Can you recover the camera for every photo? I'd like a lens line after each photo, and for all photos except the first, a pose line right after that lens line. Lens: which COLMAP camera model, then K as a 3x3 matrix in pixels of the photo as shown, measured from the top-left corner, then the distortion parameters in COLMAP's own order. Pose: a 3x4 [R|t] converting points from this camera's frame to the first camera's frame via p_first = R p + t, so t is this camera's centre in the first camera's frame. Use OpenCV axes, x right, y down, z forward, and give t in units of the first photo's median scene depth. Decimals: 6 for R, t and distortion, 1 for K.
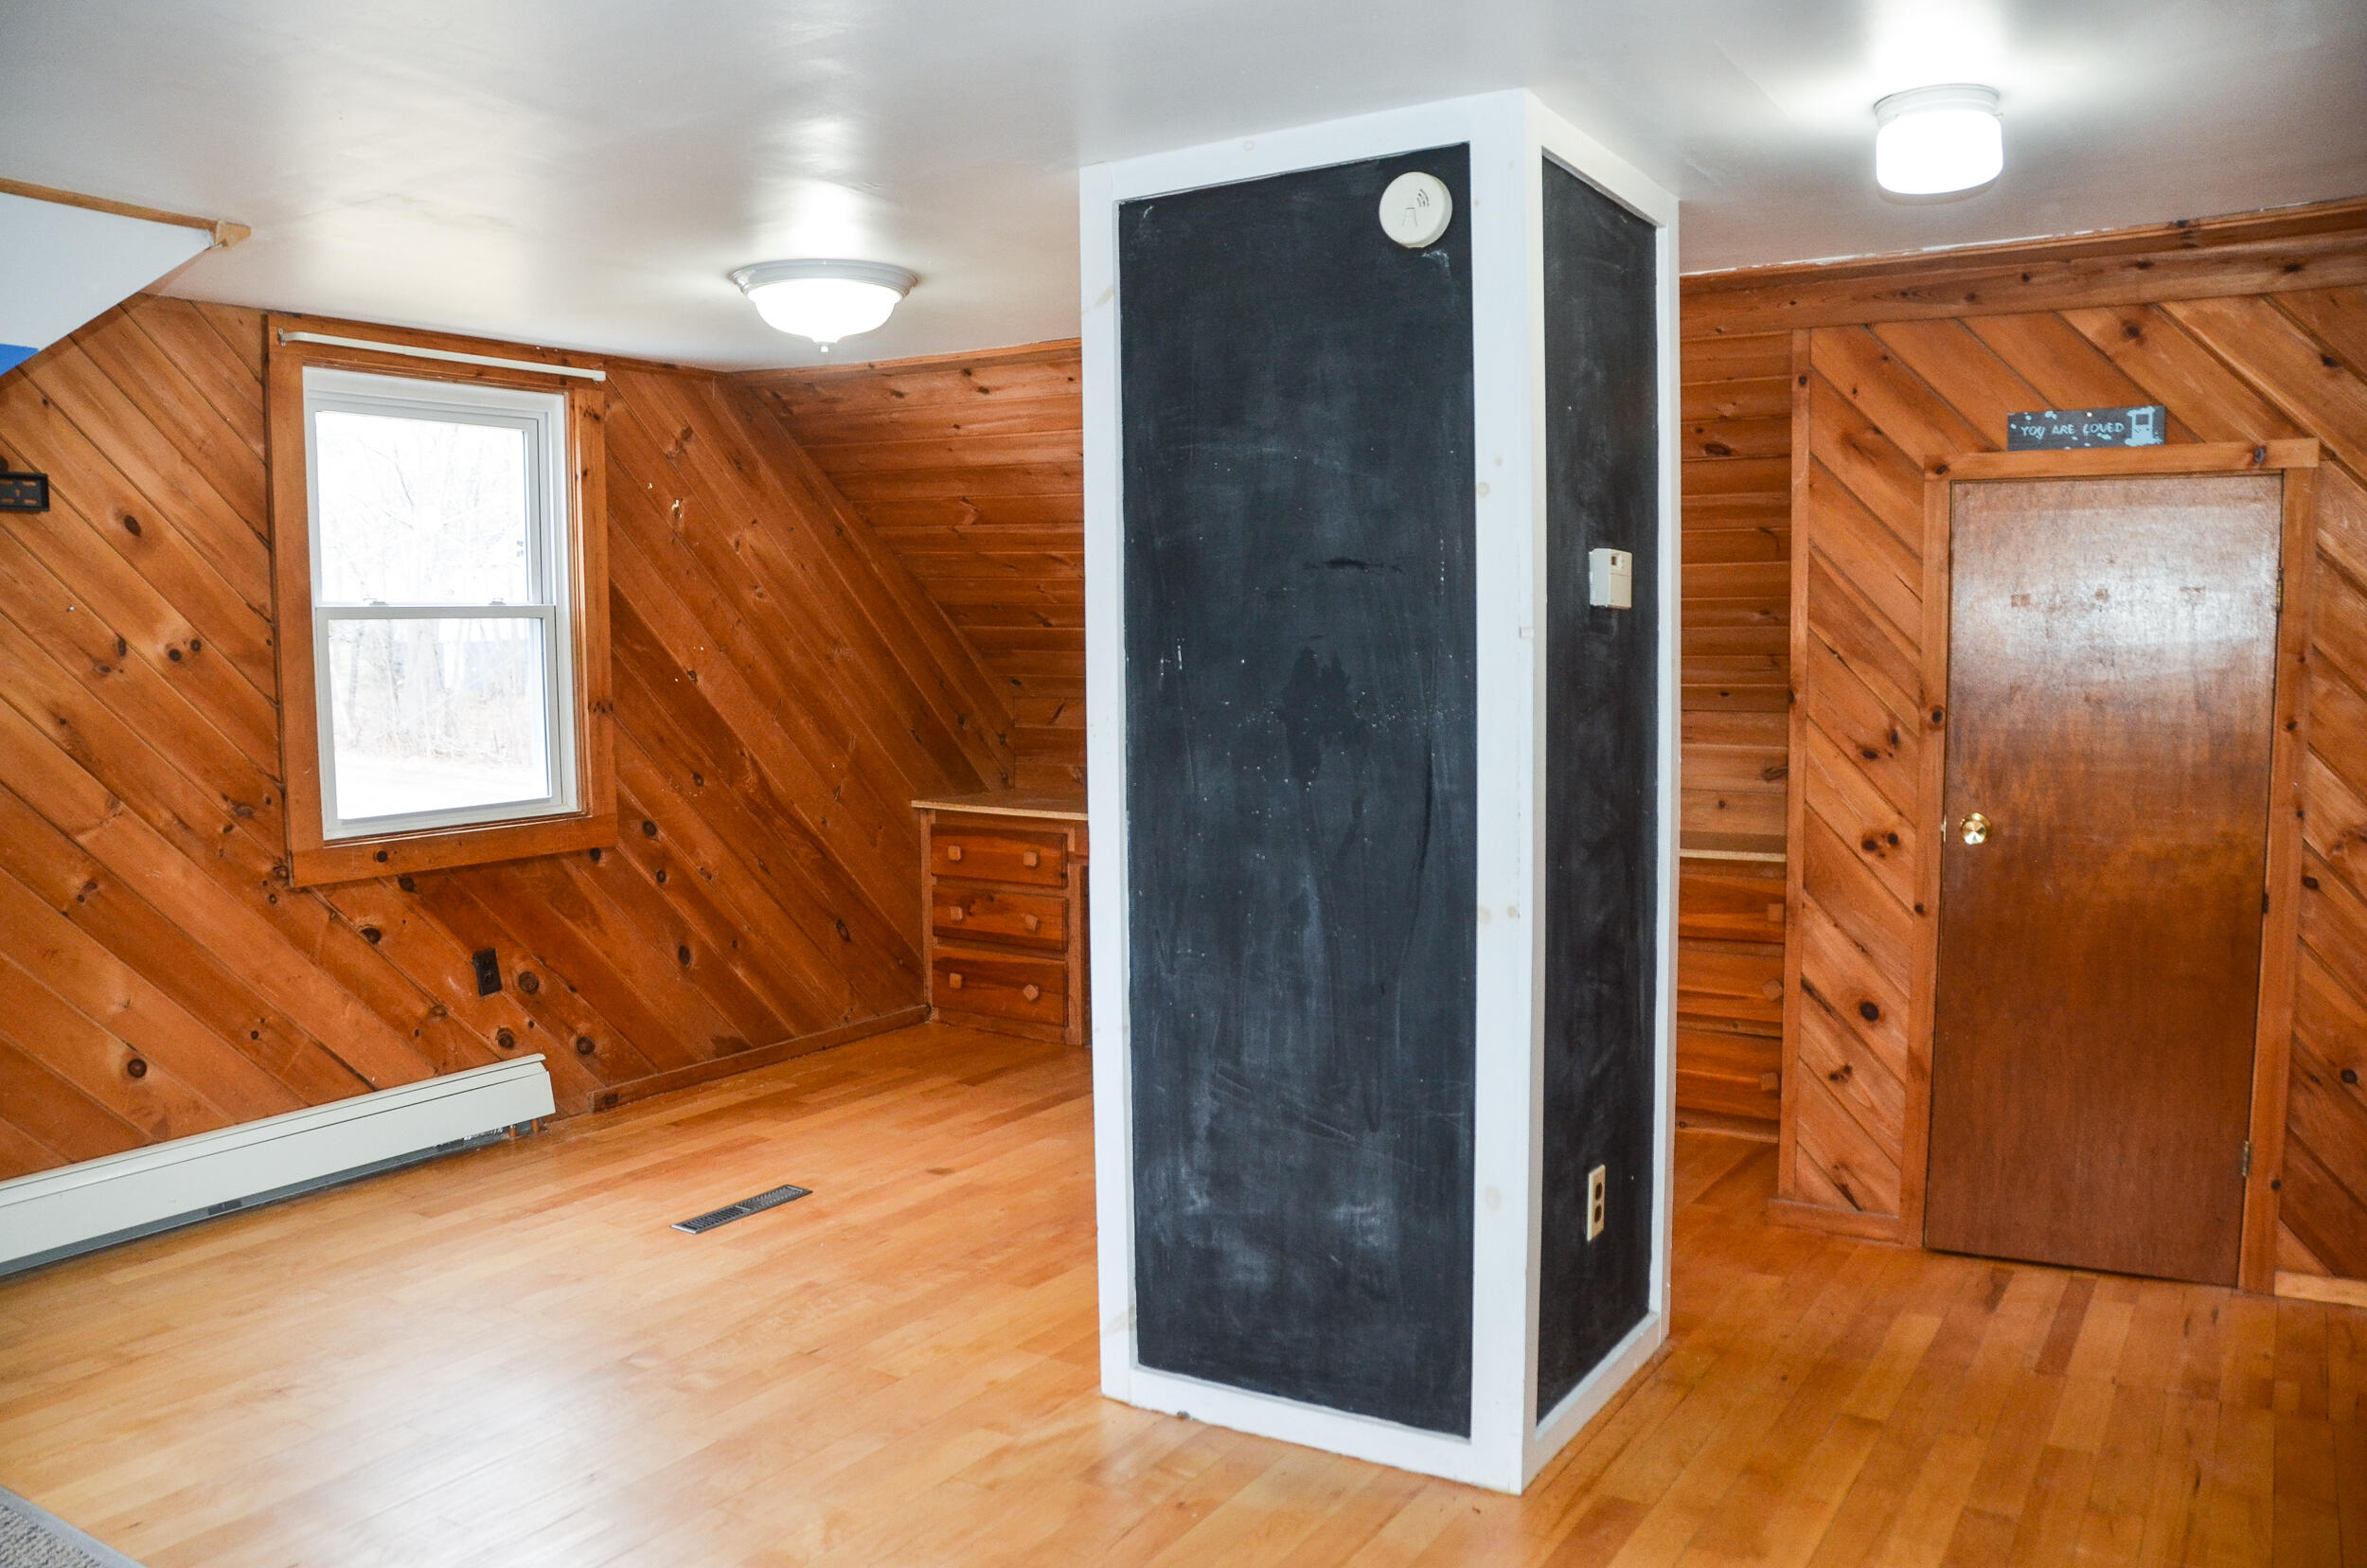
lens RADIAL K [[1843.1, 0, 1160.9], [0, 1843.1, 785.4], [0, 0, 1]] dist [-0.162230, 0.115753]
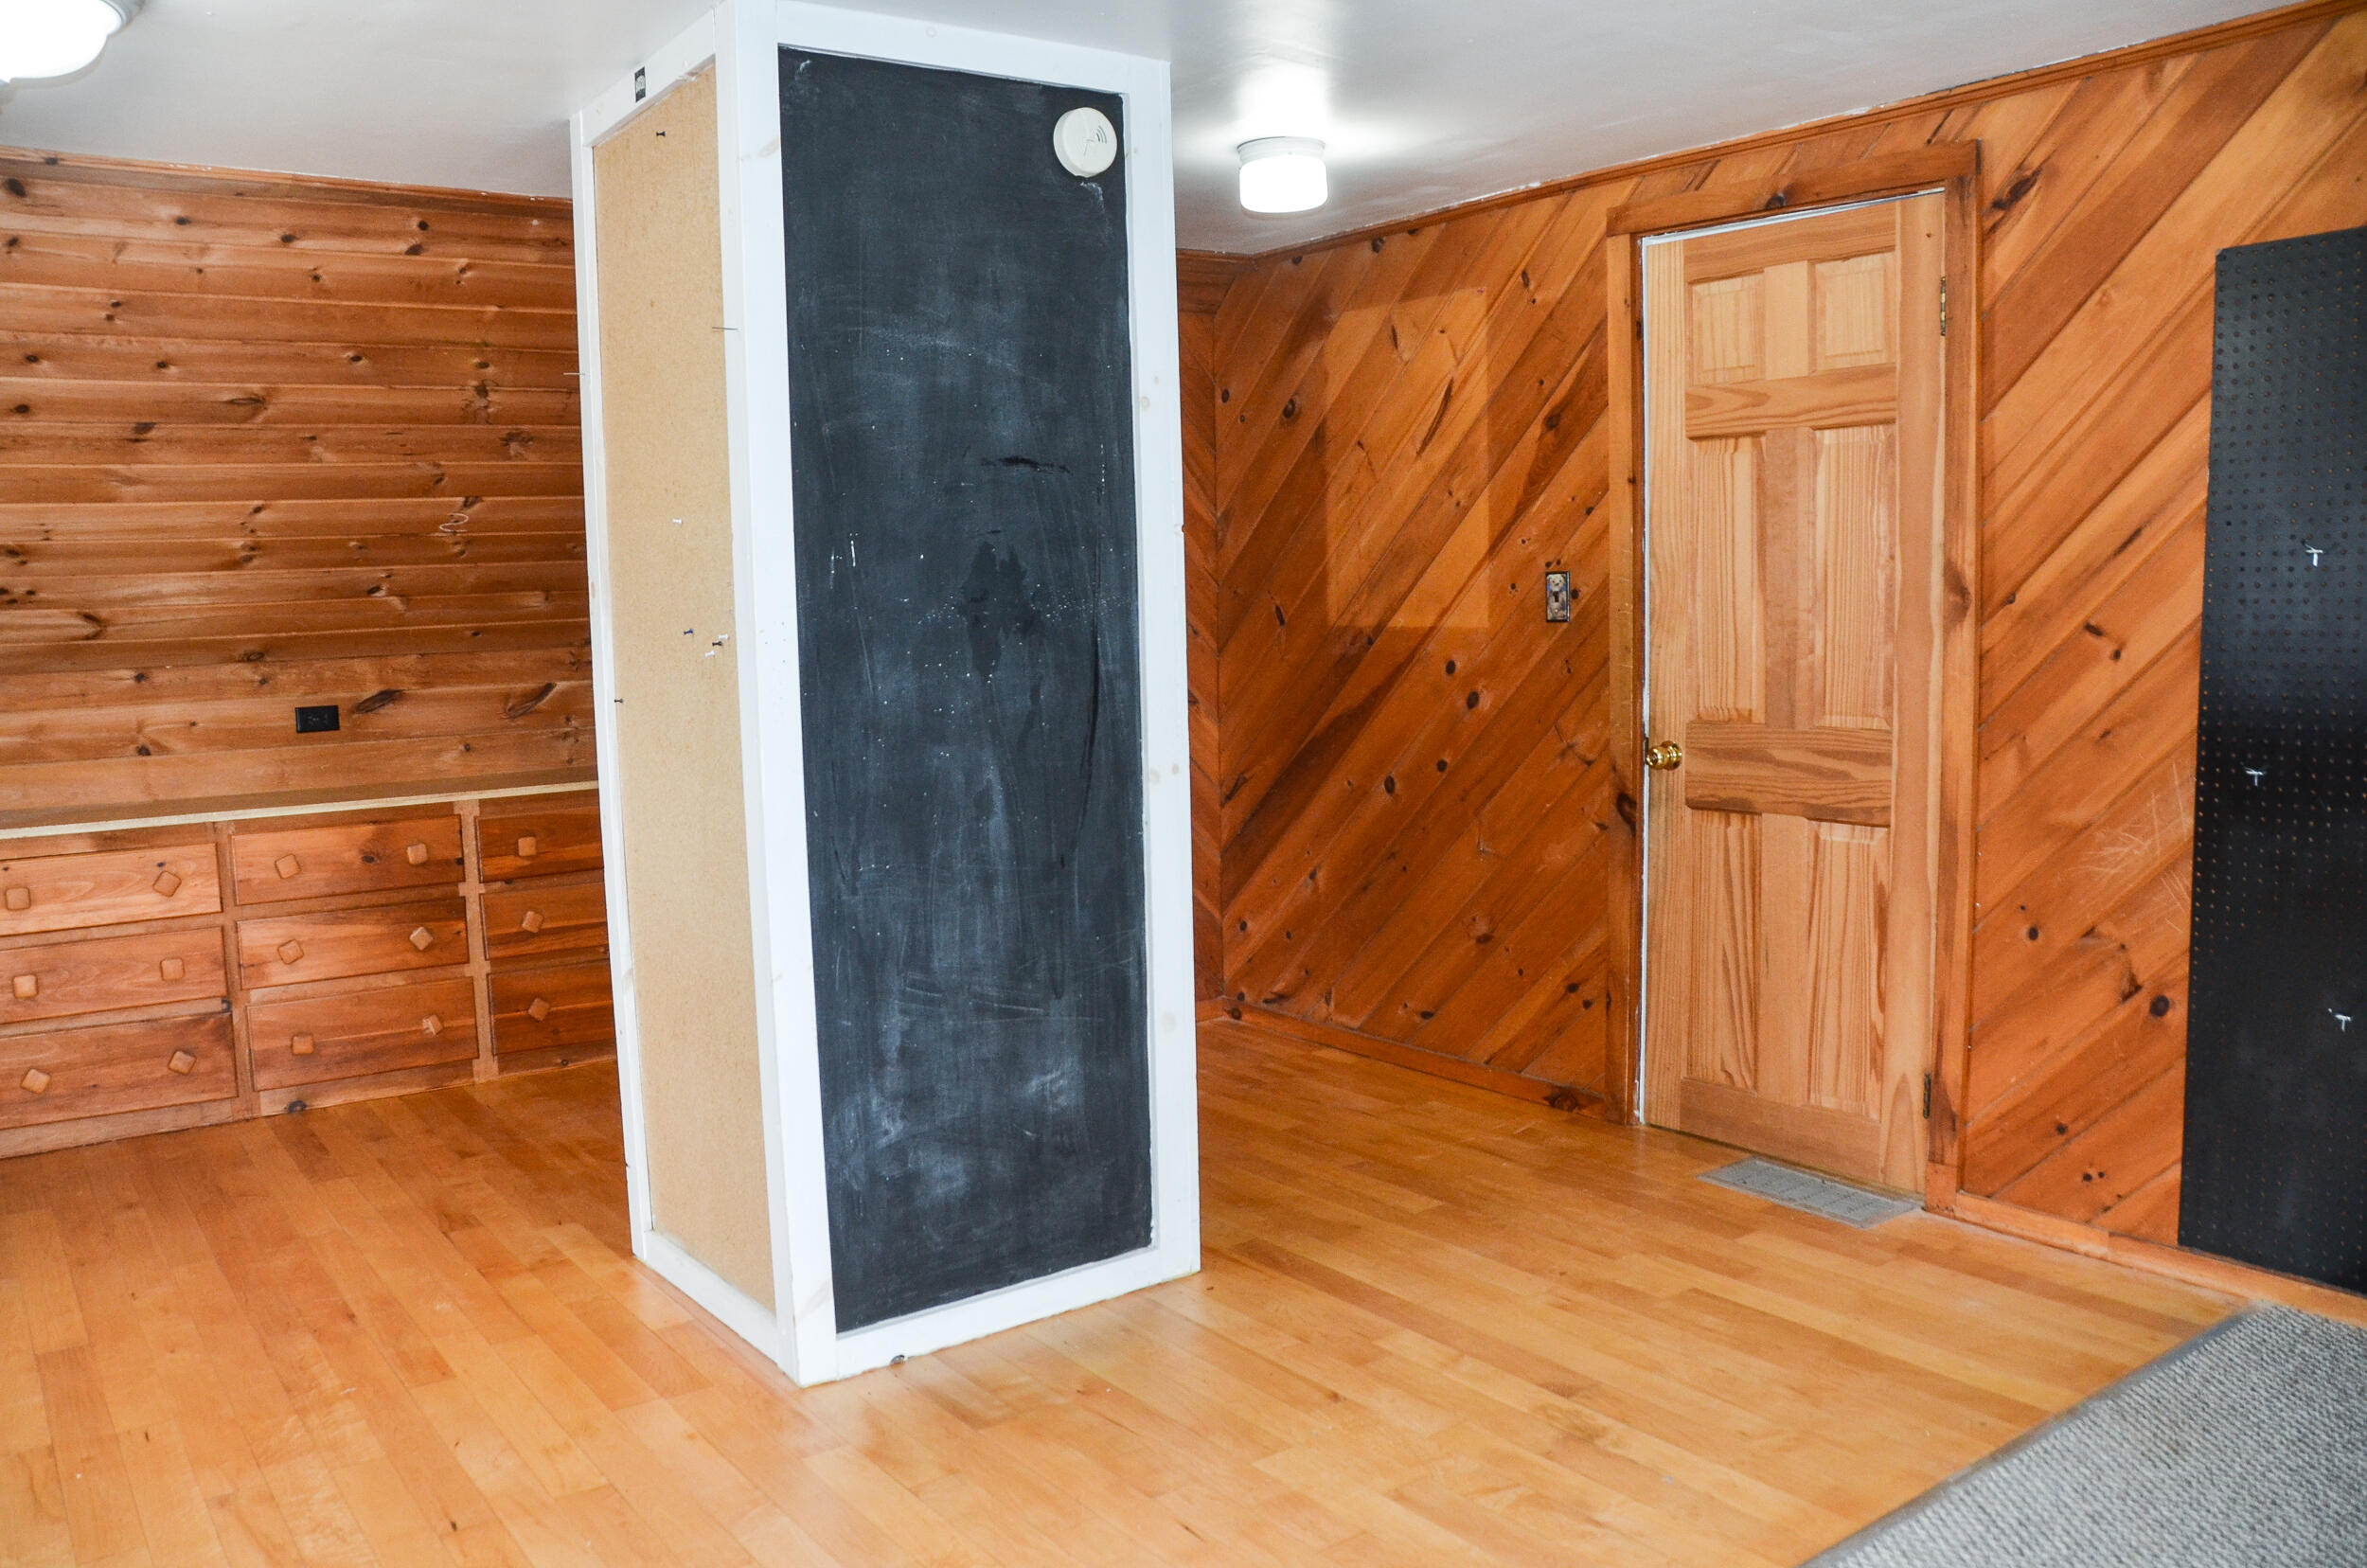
lens RADIAL K [[1843.1, 0, 1171.5], [0, 1843.1, 786.2], [0, 0, 1]] dist [-0.162230, 0.115753]
pose [[0.354040, -0.097566, 0.930127, -0.828296], [0.092695, 0.993307, 0.068910, -0.001075], [-0.930625, 0.061821, 0.360714, 0.535515]]
